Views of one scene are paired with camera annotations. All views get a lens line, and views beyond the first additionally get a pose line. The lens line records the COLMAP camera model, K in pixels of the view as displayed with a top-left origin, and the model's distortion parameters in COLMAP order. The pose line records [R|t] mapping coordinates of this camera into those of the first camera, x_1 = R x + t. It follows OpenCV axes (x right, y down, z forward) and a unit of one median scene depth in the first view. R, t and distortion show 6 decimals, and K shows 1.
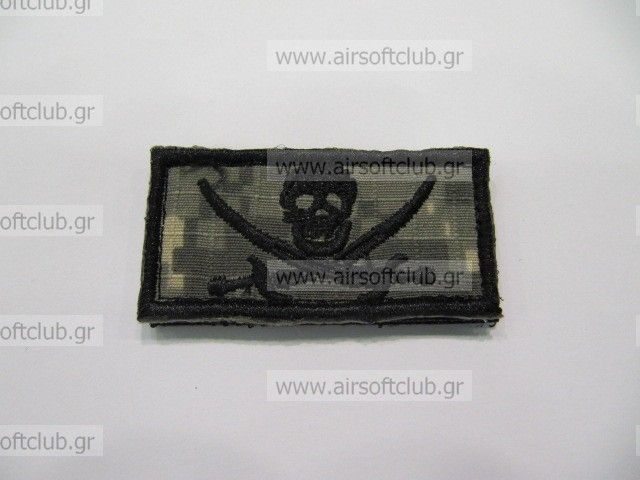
lens RADIAL K [[523.7, 0, 320.0], [0, 523.7, 240.0], [0, 0, 1]] dist [0.000224, -0.000900]
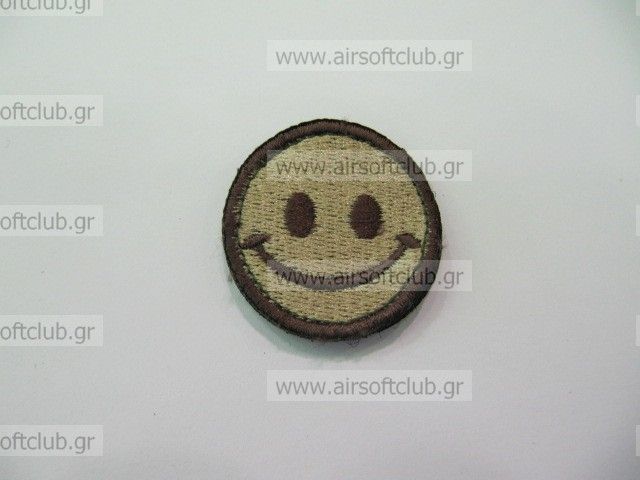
lens RADIAL K [[523.7, 0, 320.0], [0, 523.7, 240.0], [0, 0, 1]] dist [0.000224, -0.000900]
pose [[1.000000, -0.000143, 0.000234, -0.000368], [0.000143, 0.999998, -0.001743, 0.421864], [-0.000233, 0.001743, 0.999998, 0.000613]]
